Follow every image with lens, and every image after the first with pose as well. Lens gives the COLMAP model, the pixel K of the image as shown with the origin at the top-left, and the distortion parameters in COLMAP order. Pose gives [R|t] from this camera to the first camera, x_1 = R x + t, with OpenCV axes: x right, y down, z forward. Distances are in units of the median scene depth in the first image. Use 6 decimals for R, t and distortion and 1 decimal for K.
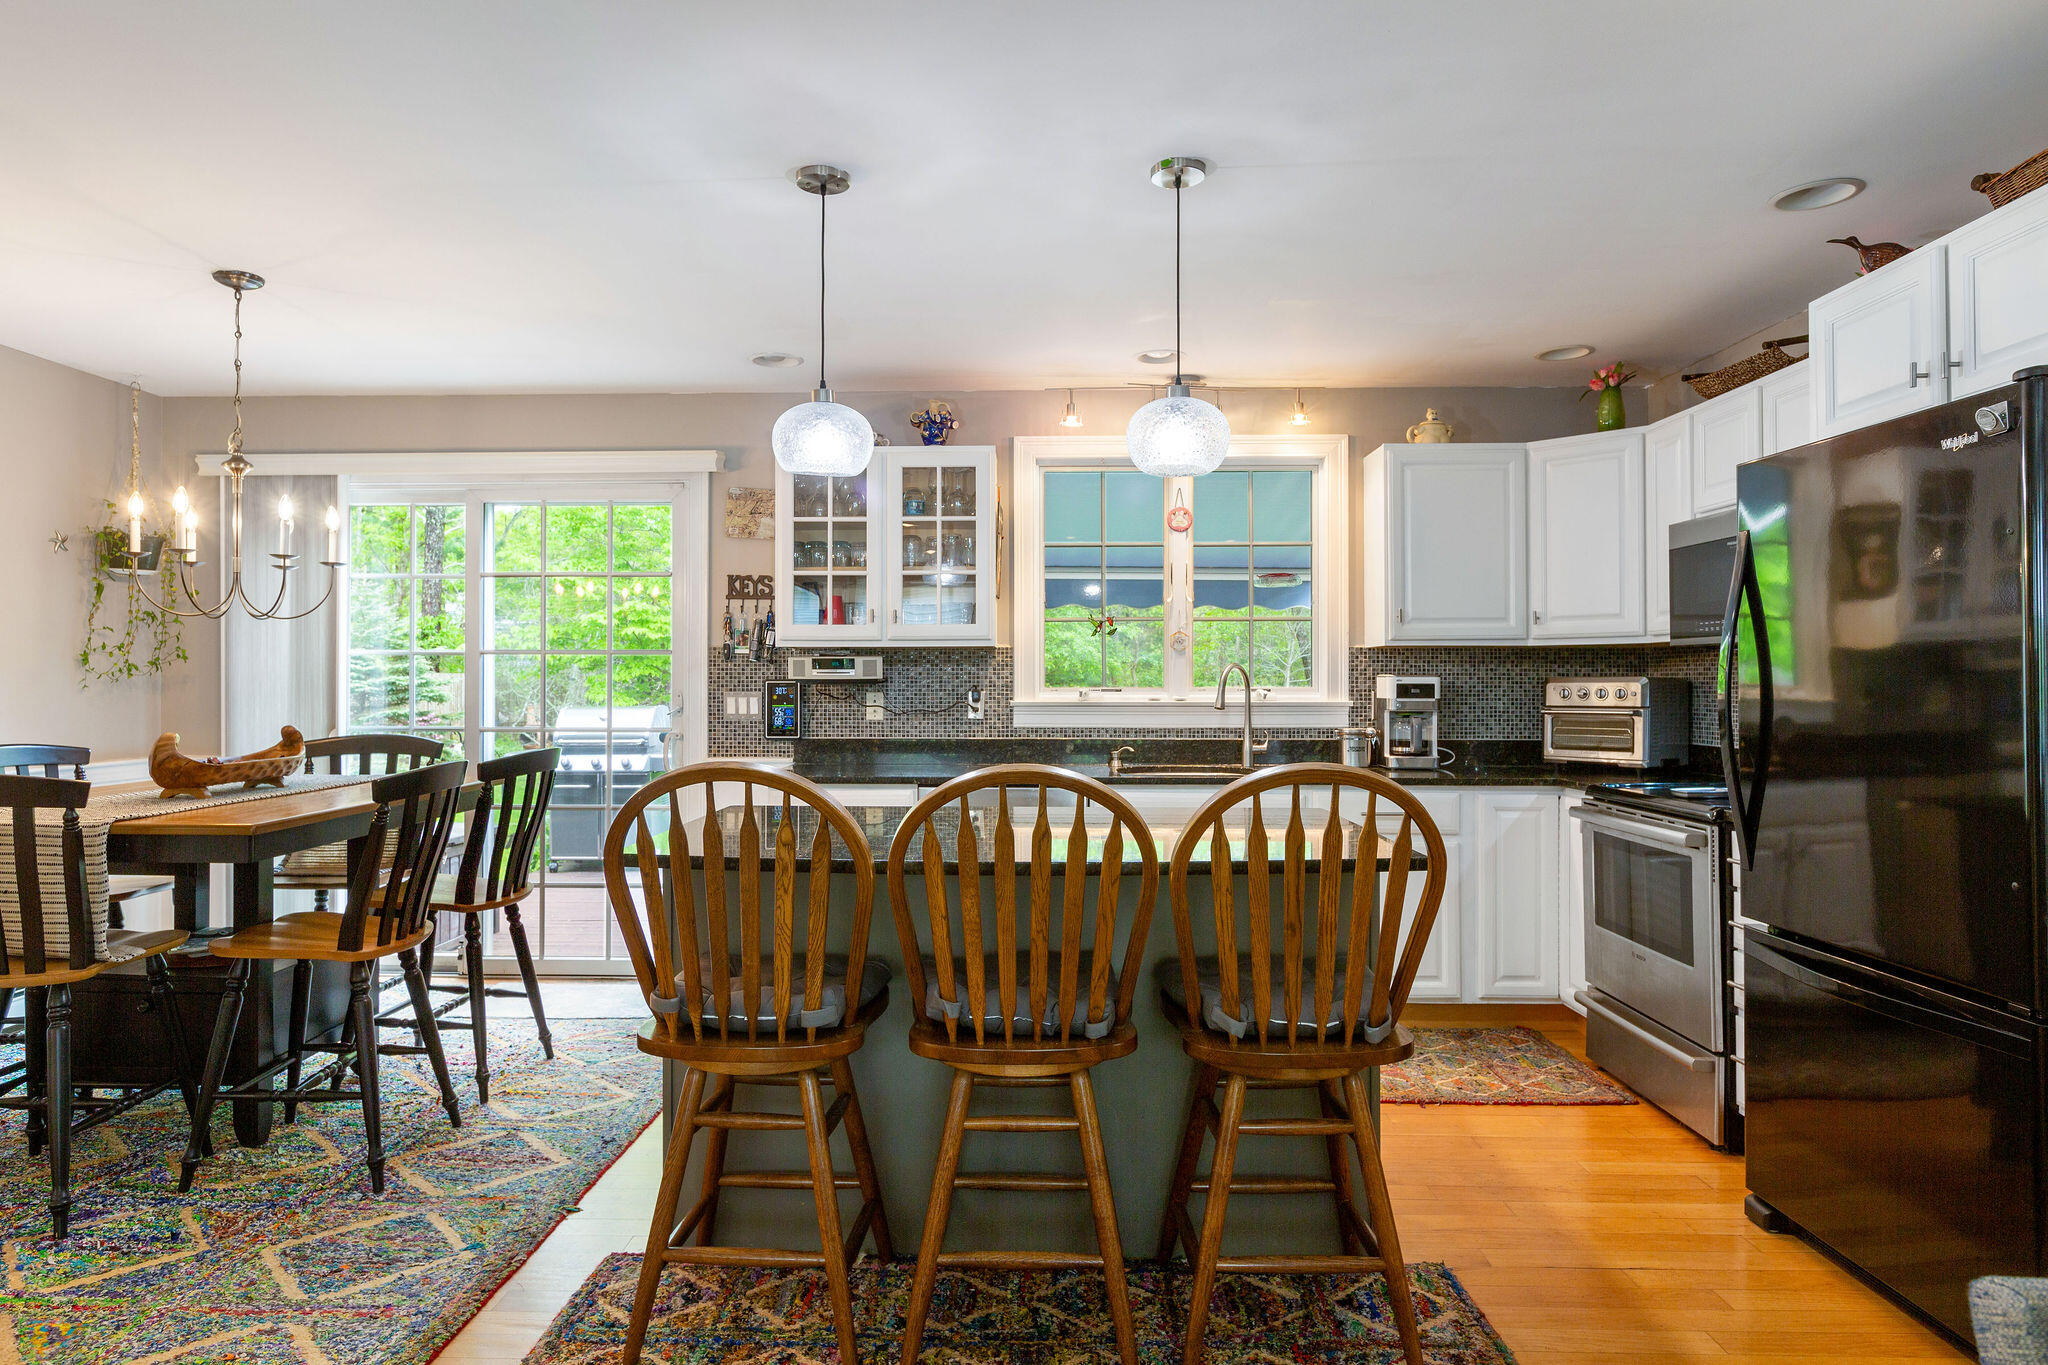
lens RADIAL K [[1207.2, 0, 1007.1], [0, 1207.2, 675.8], [0, 0, 1]] dist [0.002137, -0.005319]
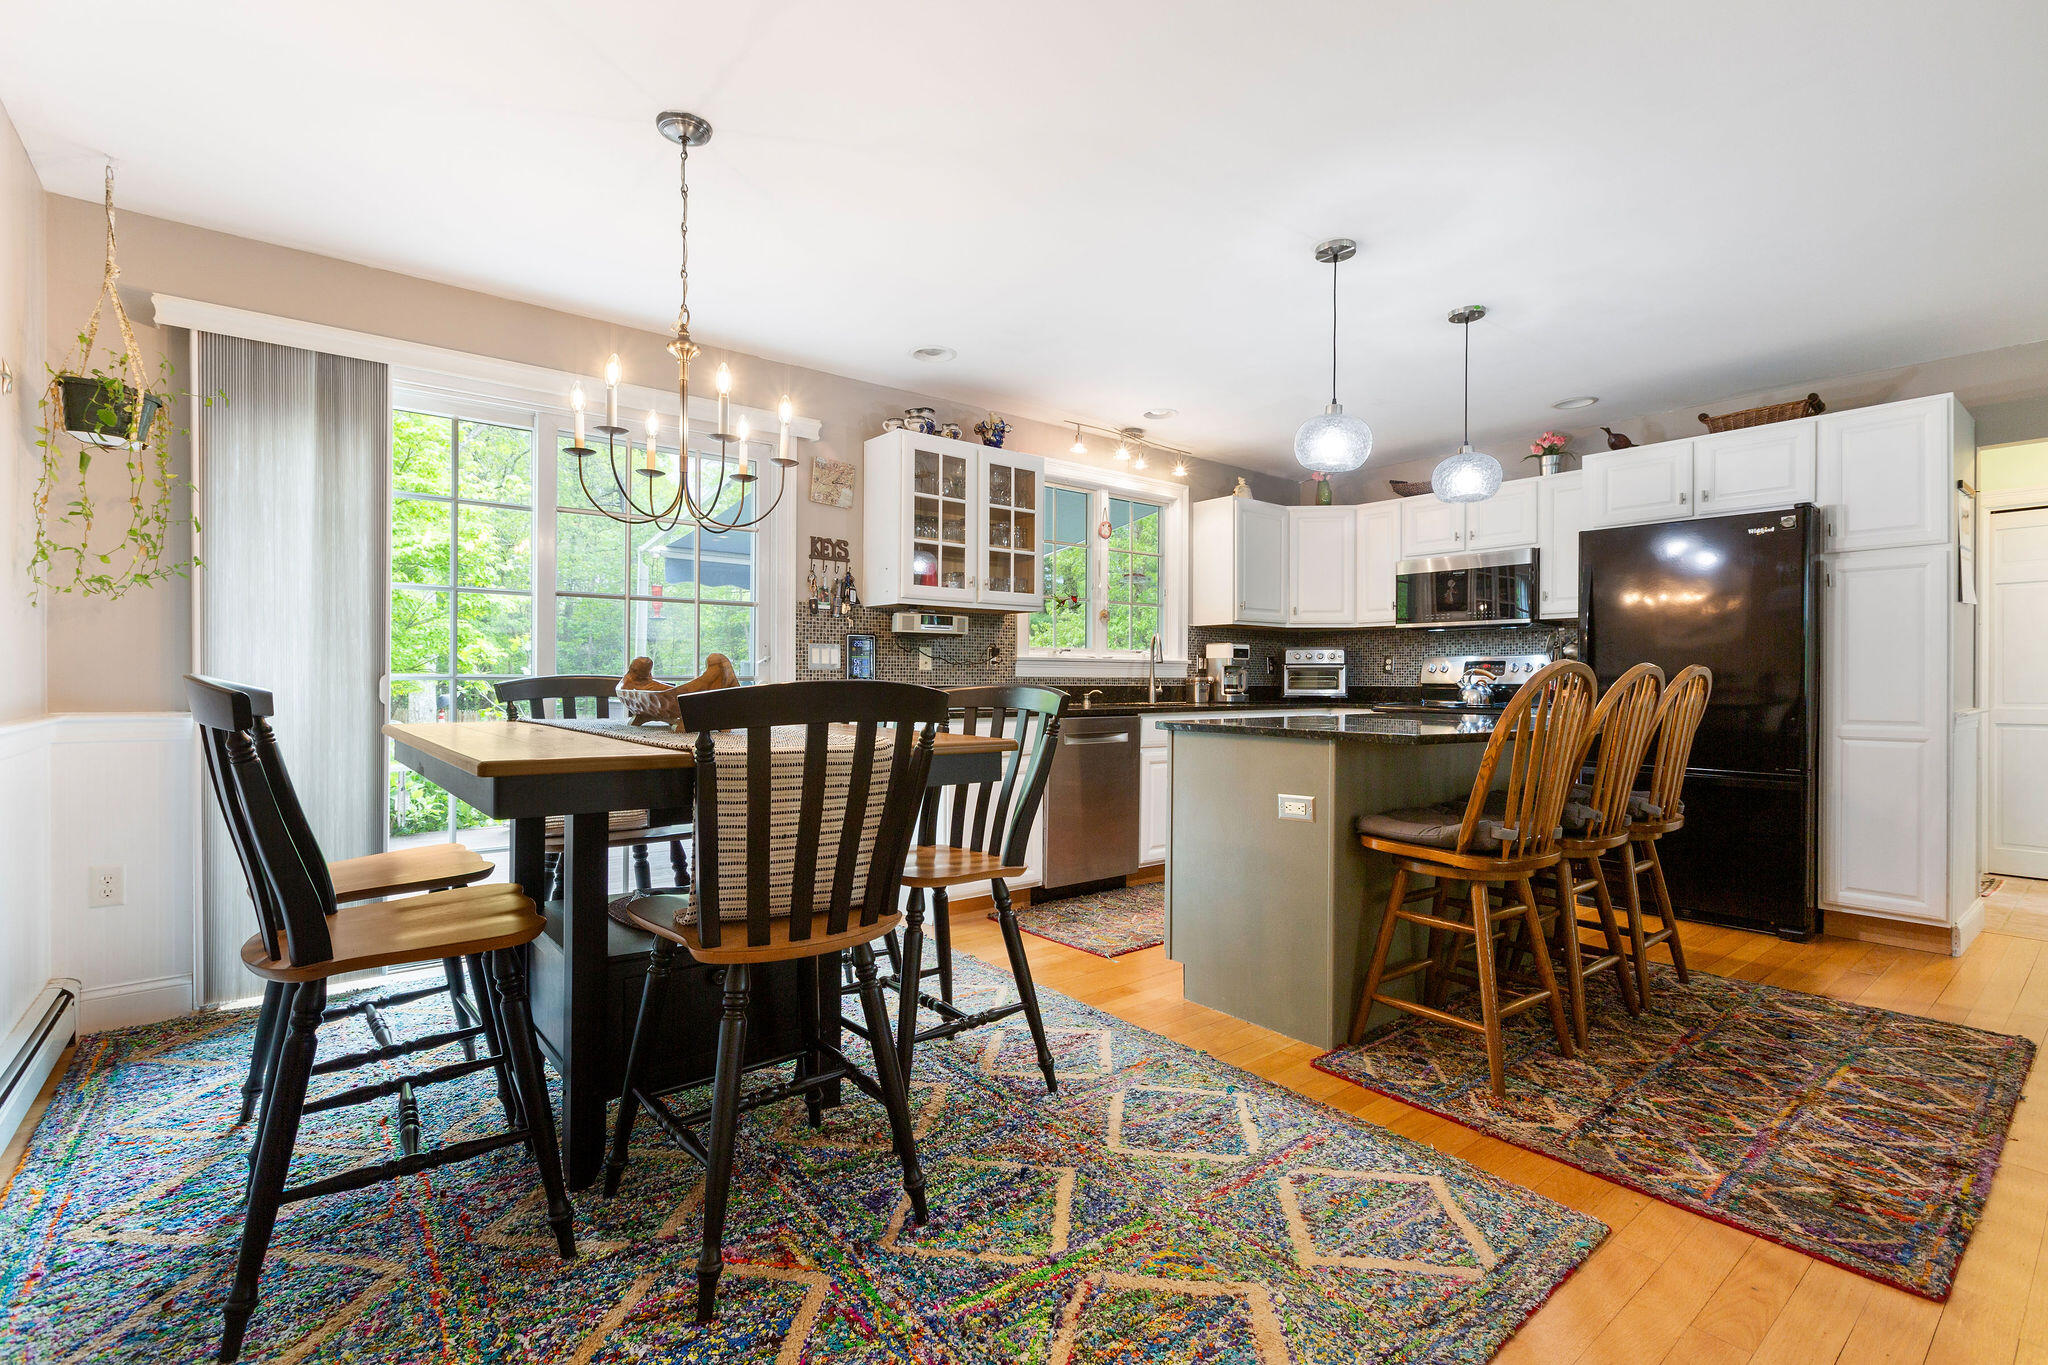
lens RADIAL K [[910.6, 0, 1010.7], [0, 910.6, 687.4], [0, 0, 1]] dist [-0.003594, 0.000740]
pose [[0.768650, -0.002641, 0.639664, -0.677278], [-0.007602, 0.999883, 0.013263, 0.044593], [-0.639624, -0.015057, 0.768540, 0.273309]]
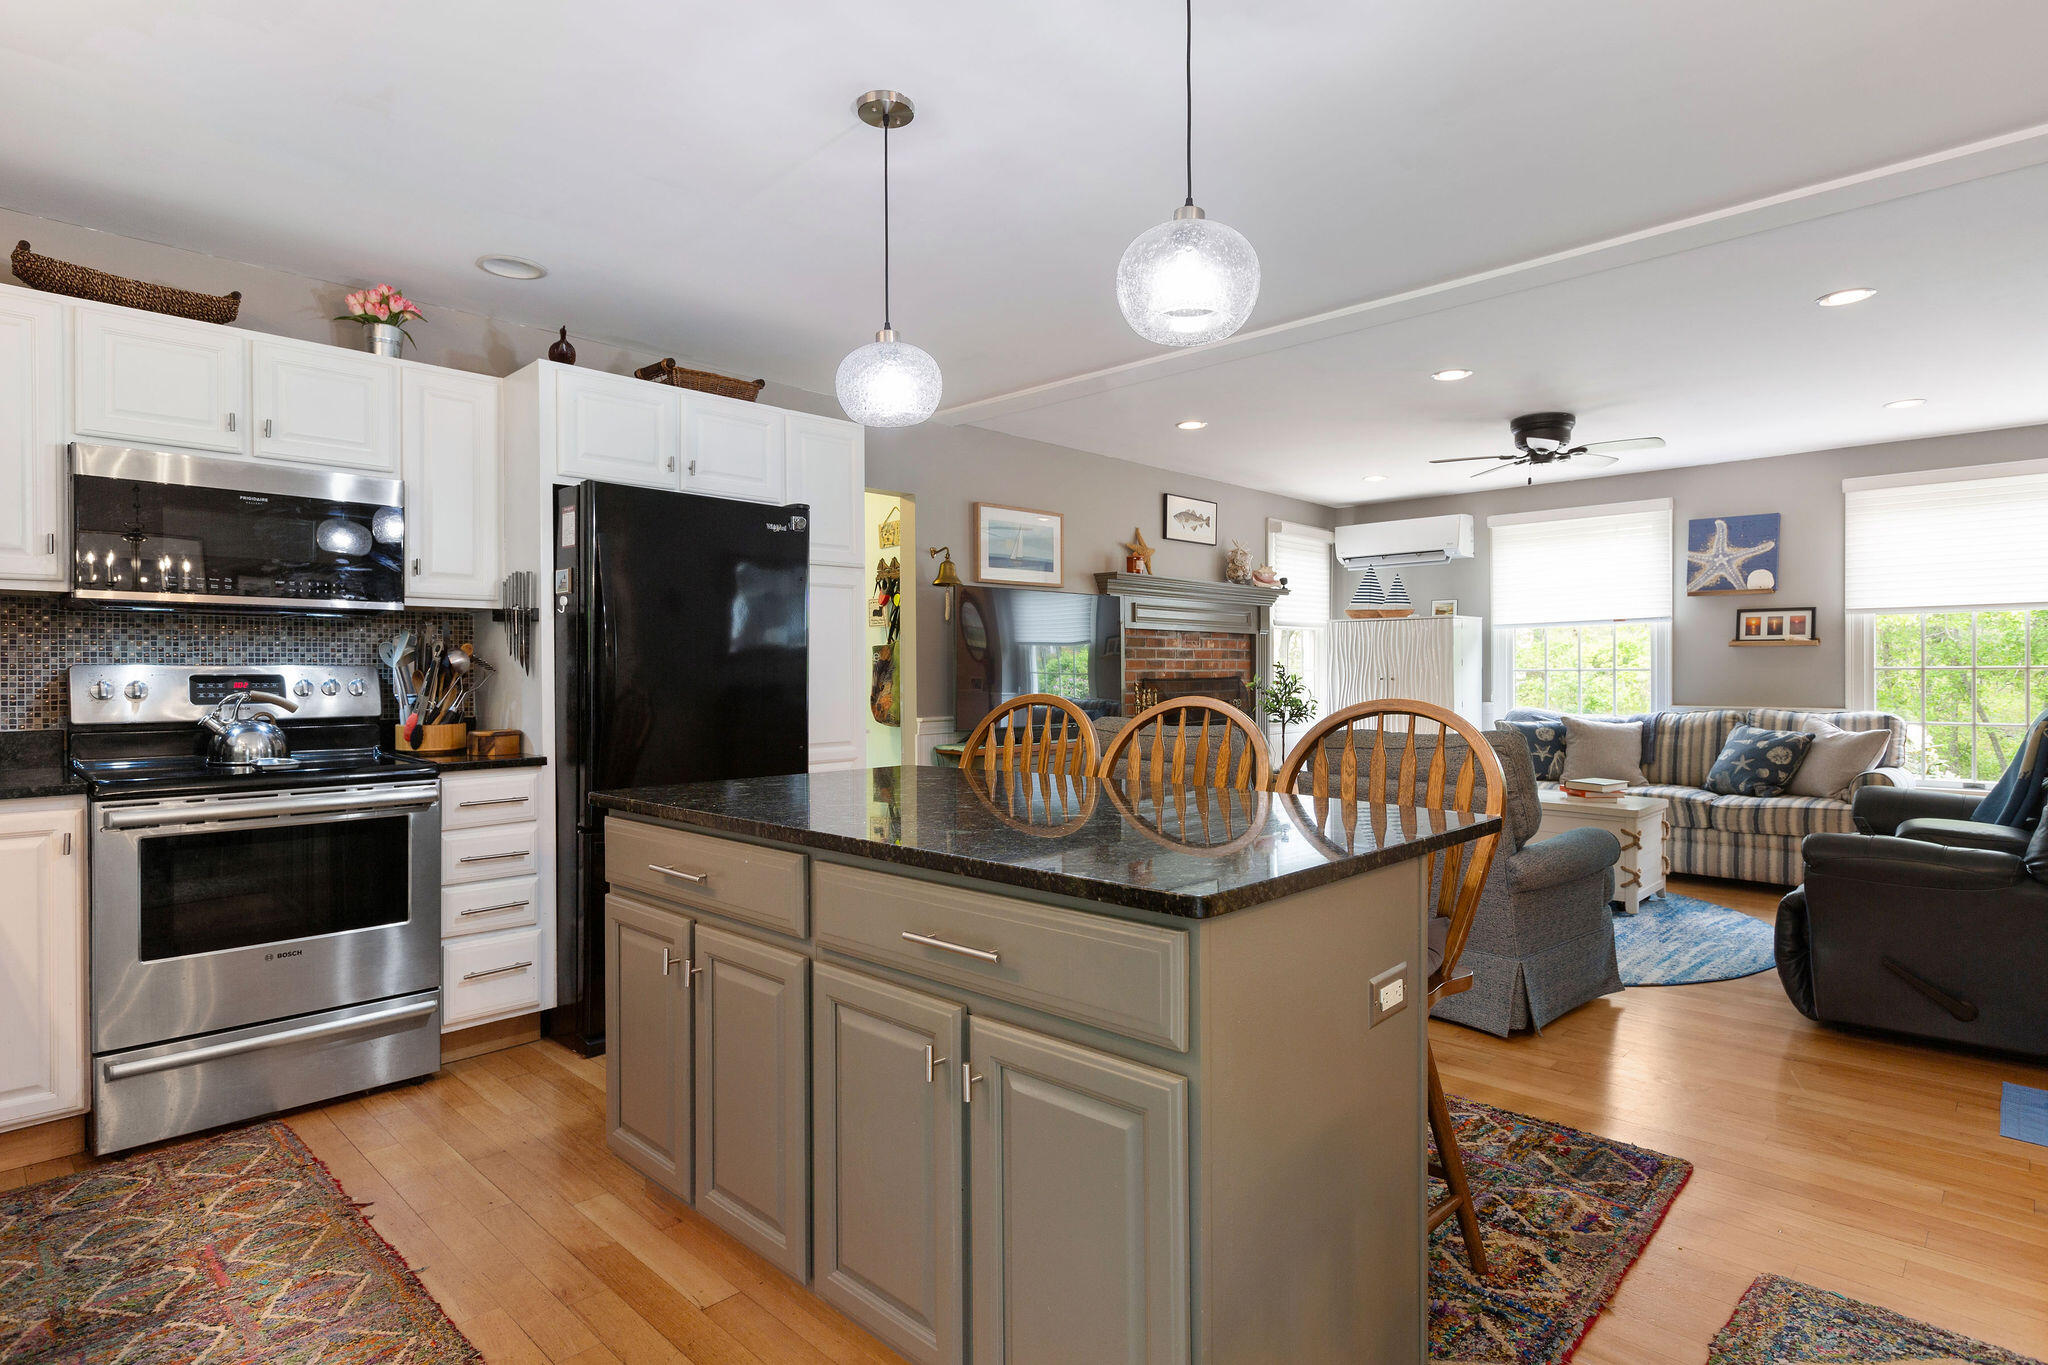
lens RADIAL K [[1054.4, 0, 1005.6], [0, 1054.4, 678.5], [0, 0, 1]] dist [0.003043, -0.001975]
pose [[-0.731775, -0.000843, 0.681546, -0.307637], [0.000305, 0.999999, 0.001564, 0.022858], [-0.681546, 0.001352, -0.731774, 0.947918]]
